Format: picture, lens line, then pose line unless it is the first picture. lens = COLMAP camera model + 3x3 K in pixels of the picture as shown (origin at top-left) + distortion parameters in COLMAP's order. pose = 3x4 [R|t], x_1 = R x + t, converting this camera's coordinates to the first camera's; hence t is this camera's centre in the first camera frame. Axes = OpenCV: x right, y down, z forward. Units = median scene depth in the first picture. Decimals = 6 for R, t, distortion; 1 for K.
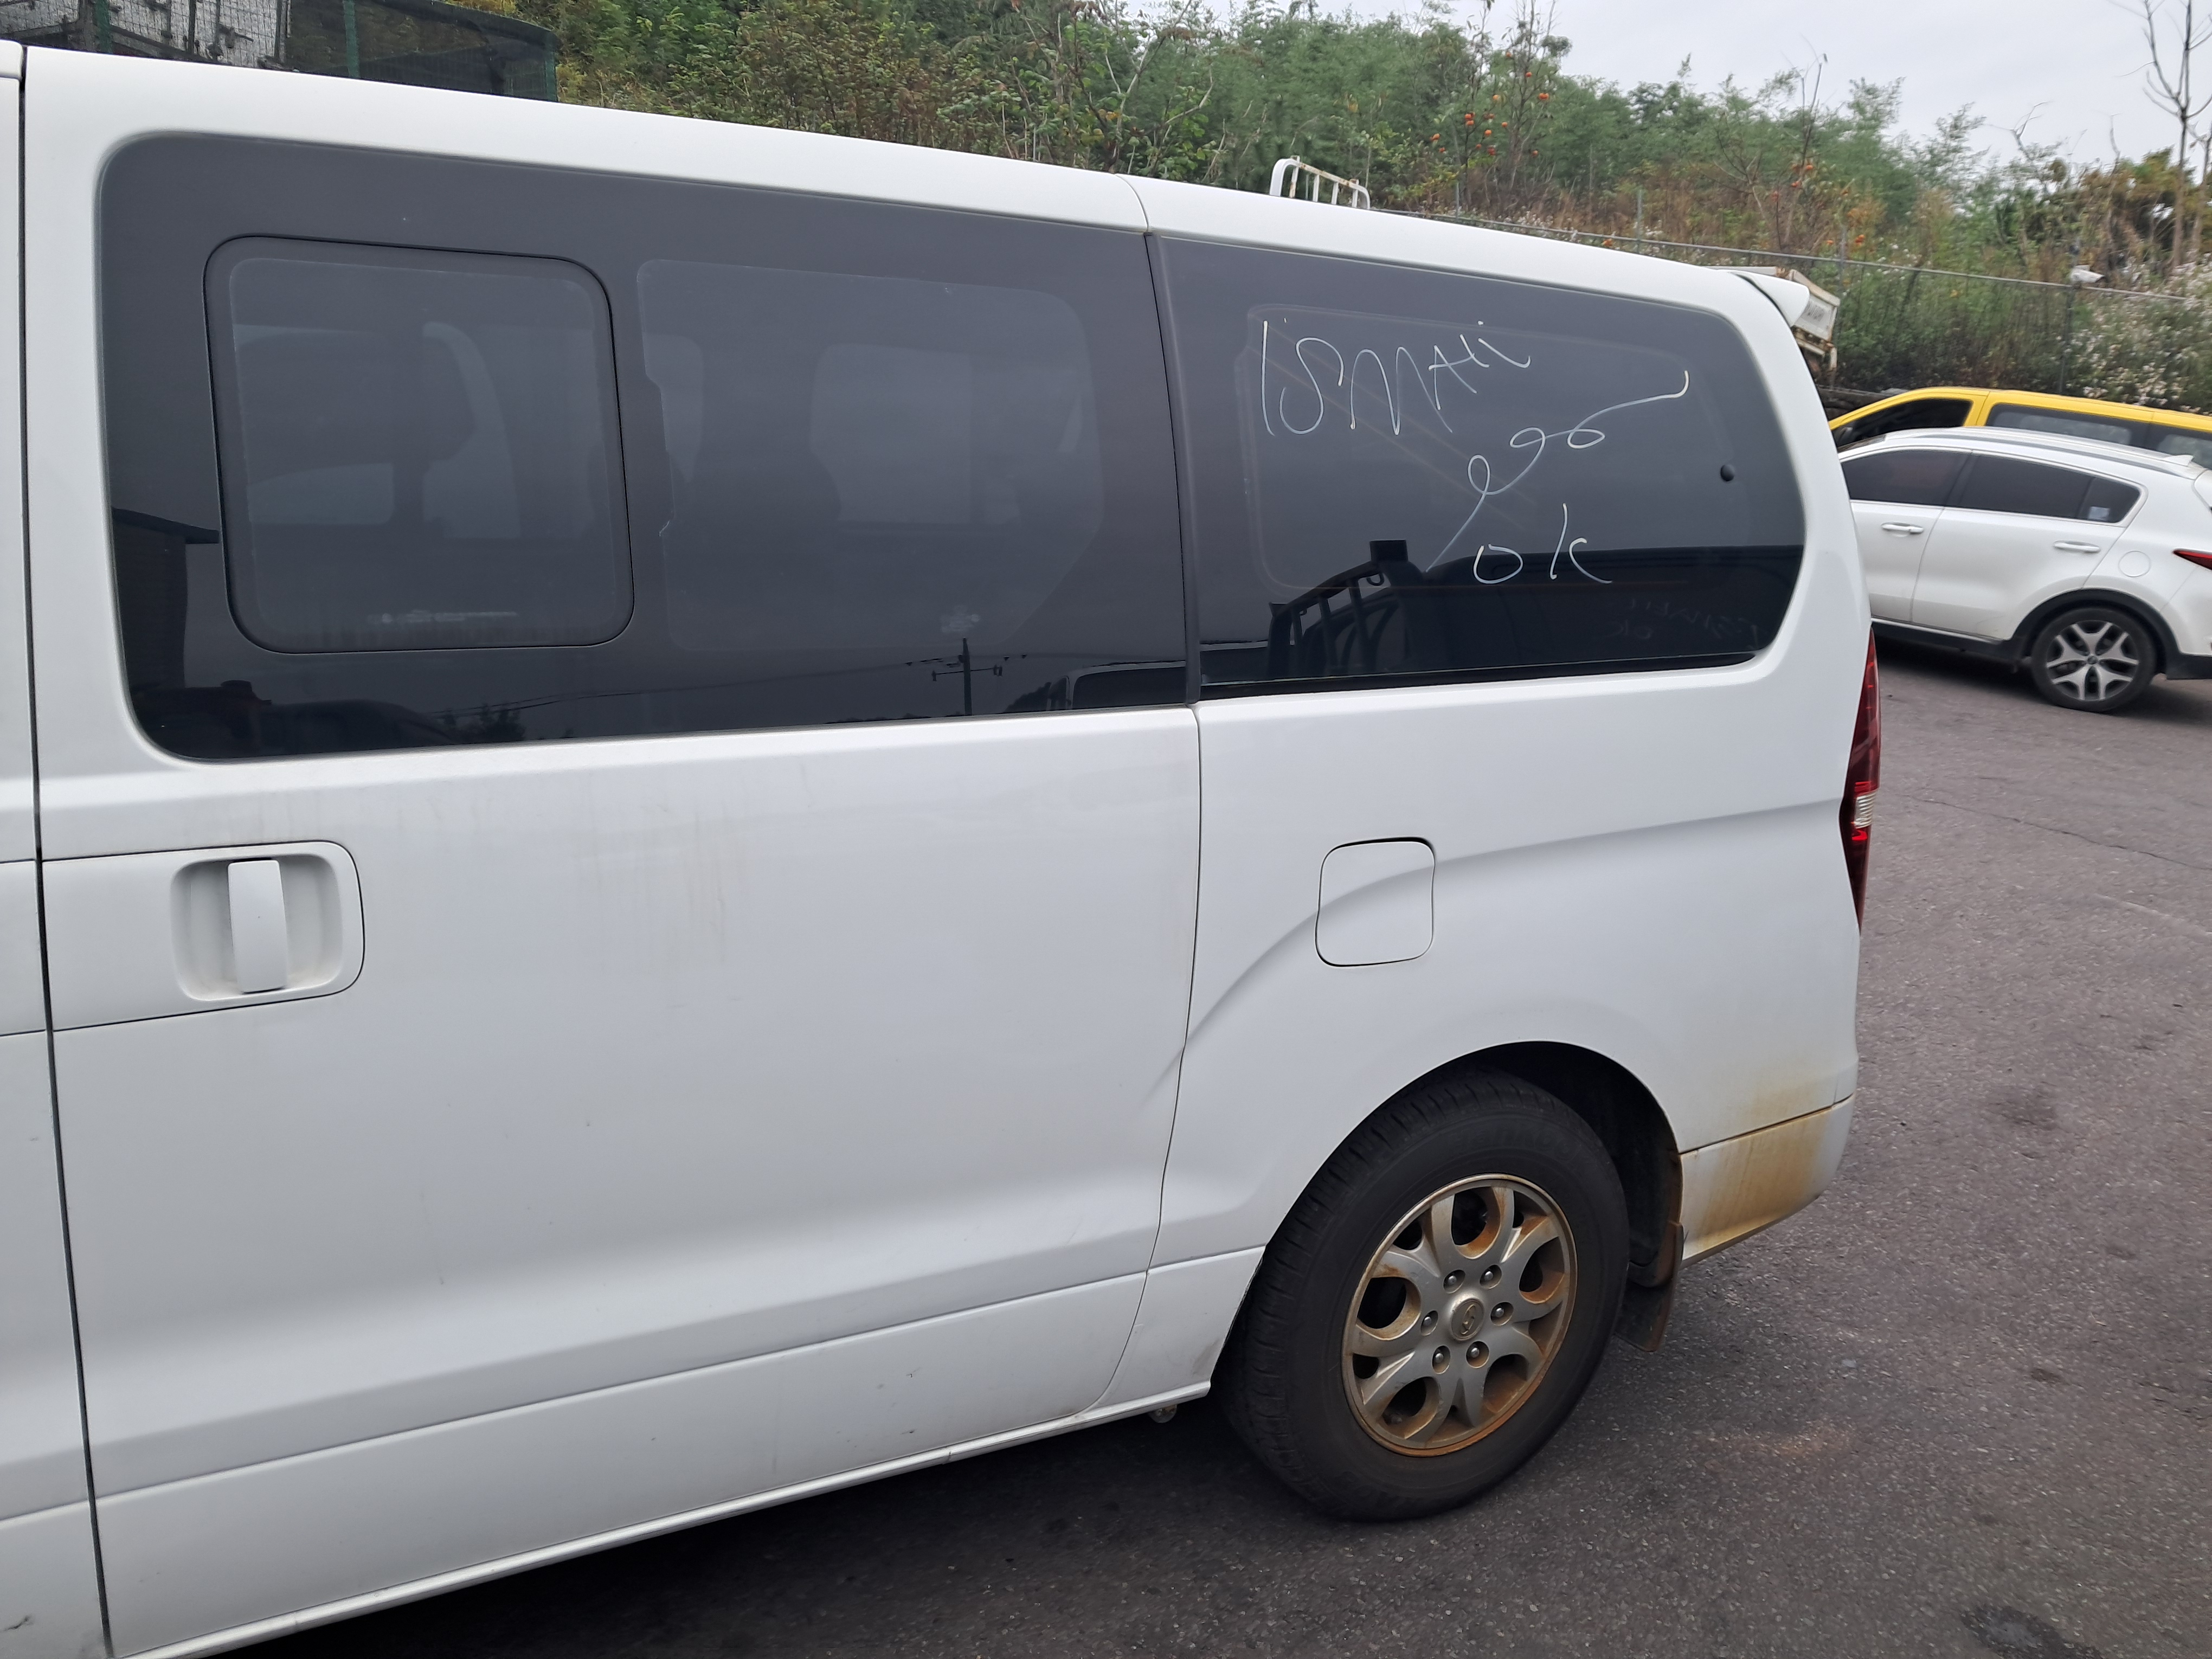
lens RADIAL K [[1753.6, 0, 1109.4], [0, 1753.6, 813.9], [0, 0, 1]] dist [0.004169, -0.001838]
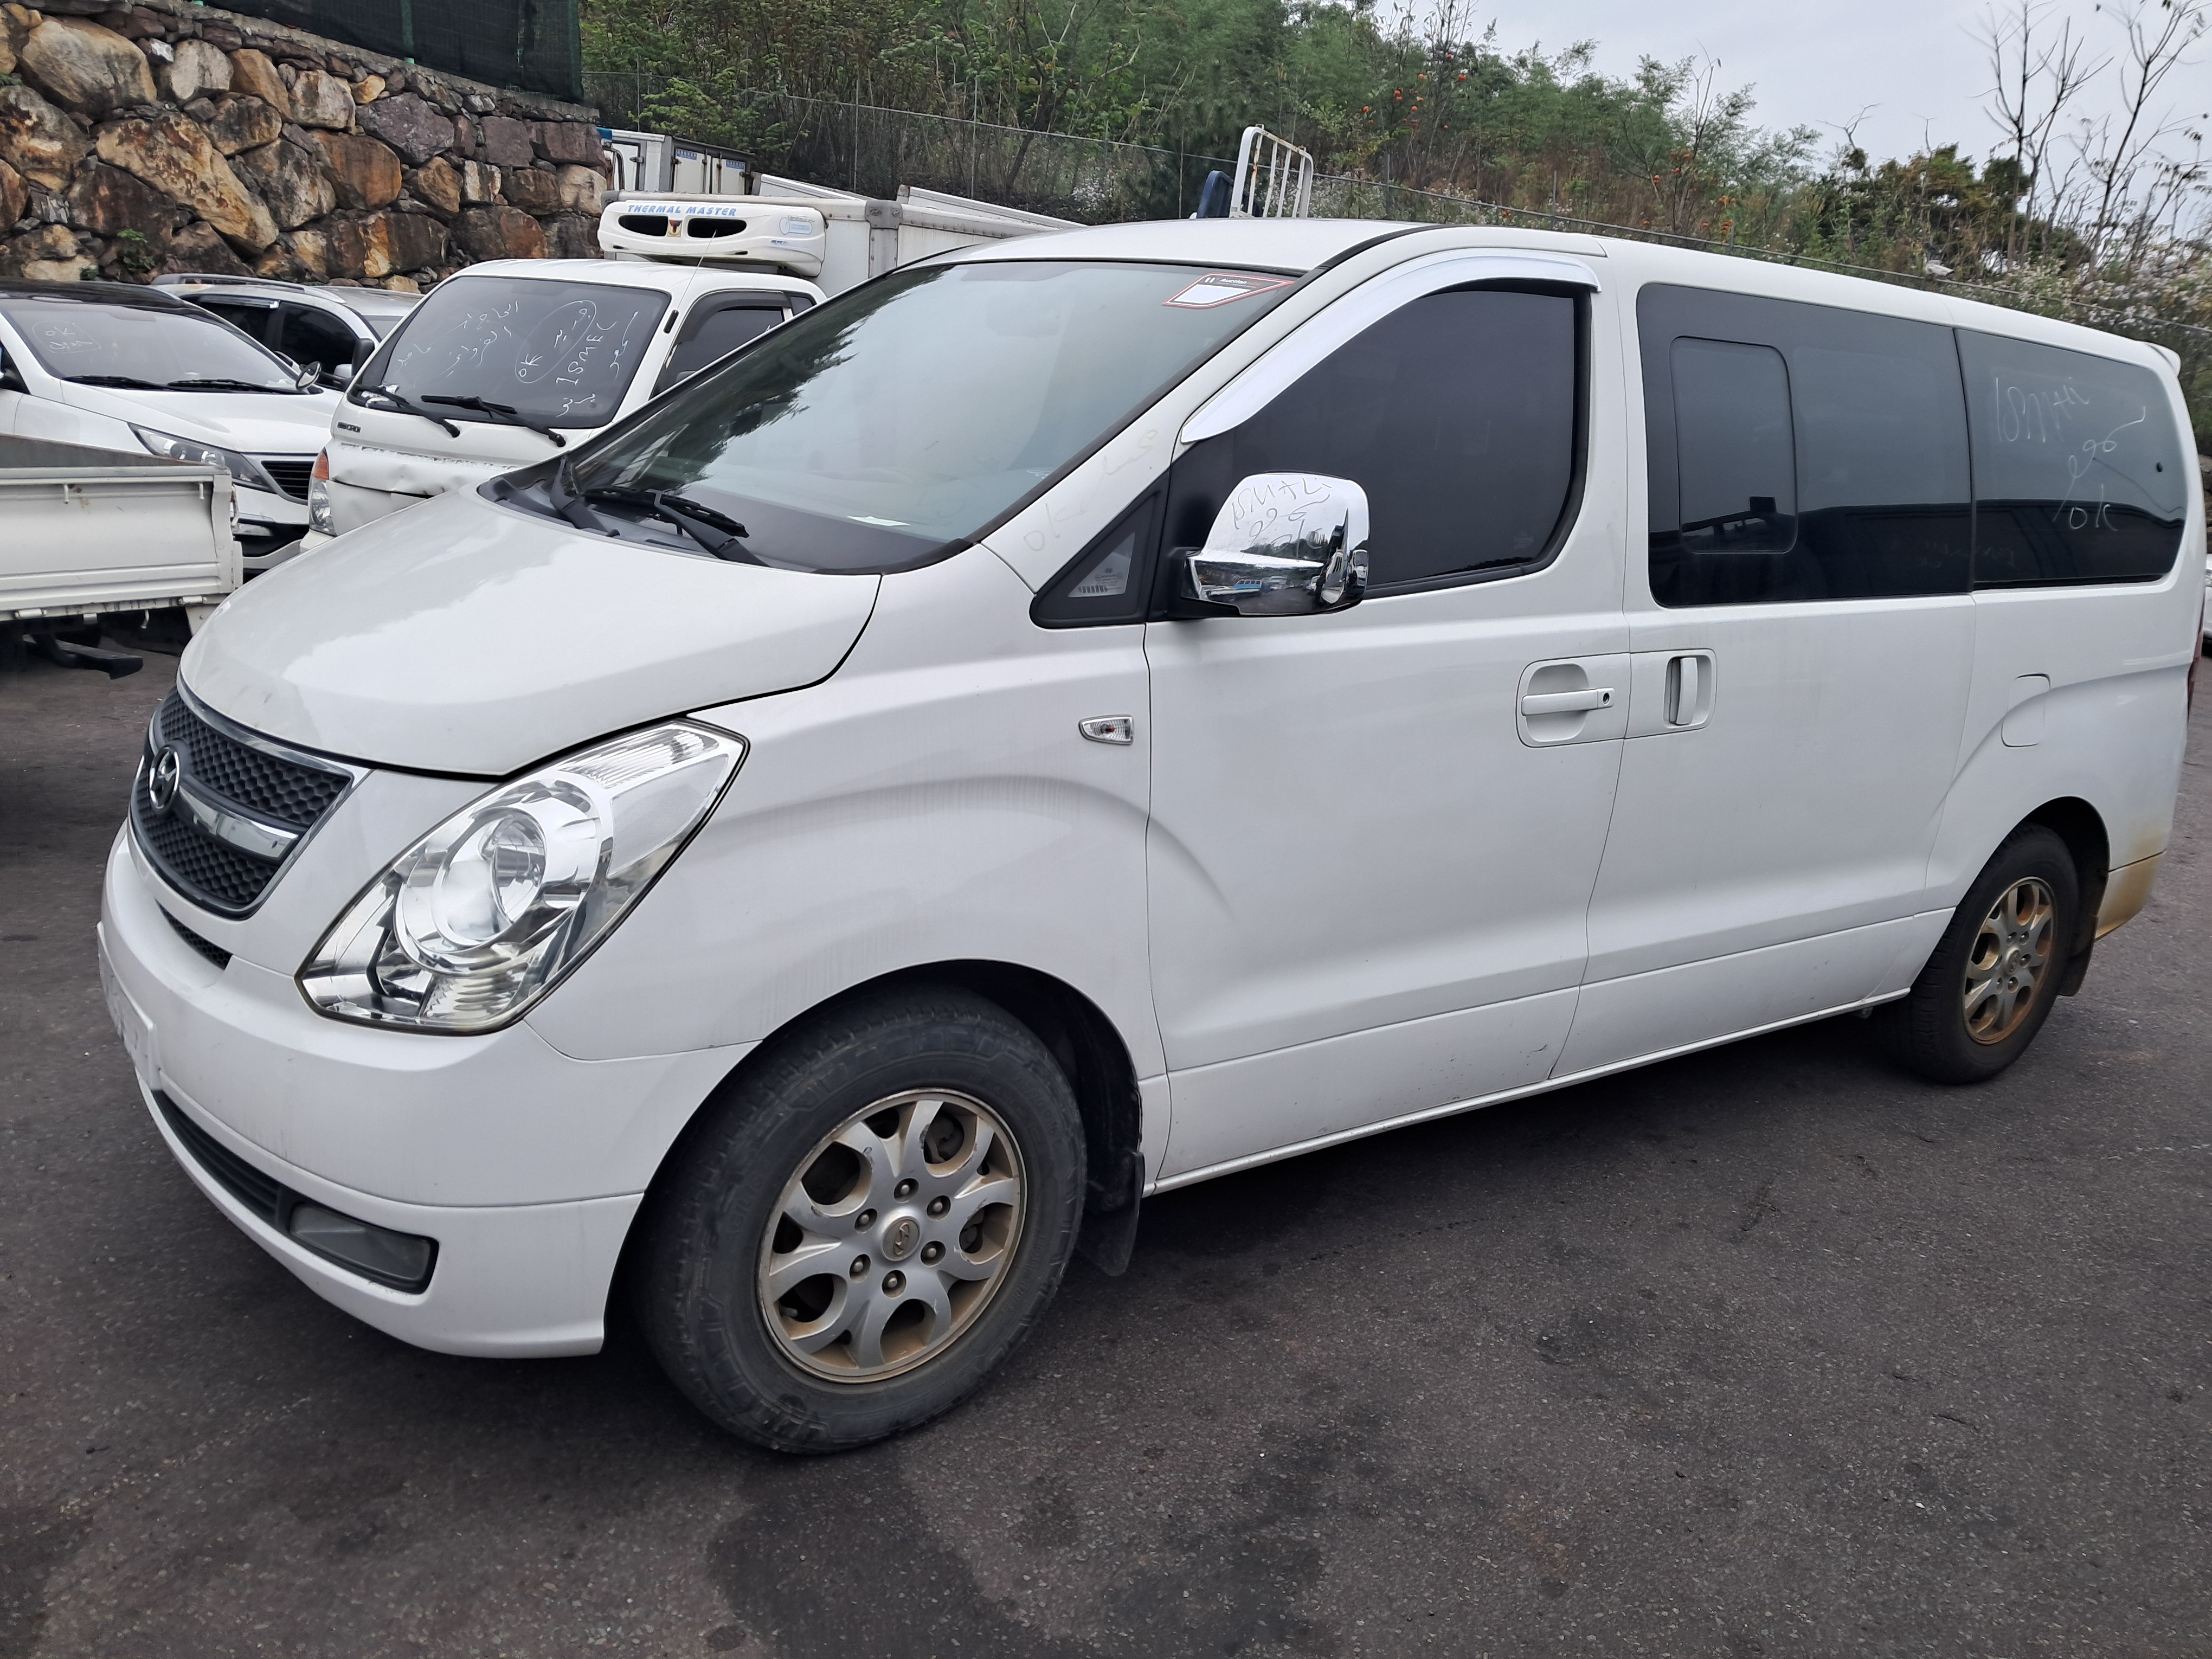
lens RADIAL K [[1739.3, 0, 1102.7], [0, 1739.3, 826.8], [0, 0, 1]] dist [0.001441, -0.006004]
pose [[0.990997, 0.001707, 0.133874, -0.139673], [-0.008156, 0.998831, 0.047636, 0.012819], [-0.133636, -0.048299, 0.989853, -0.085387]]
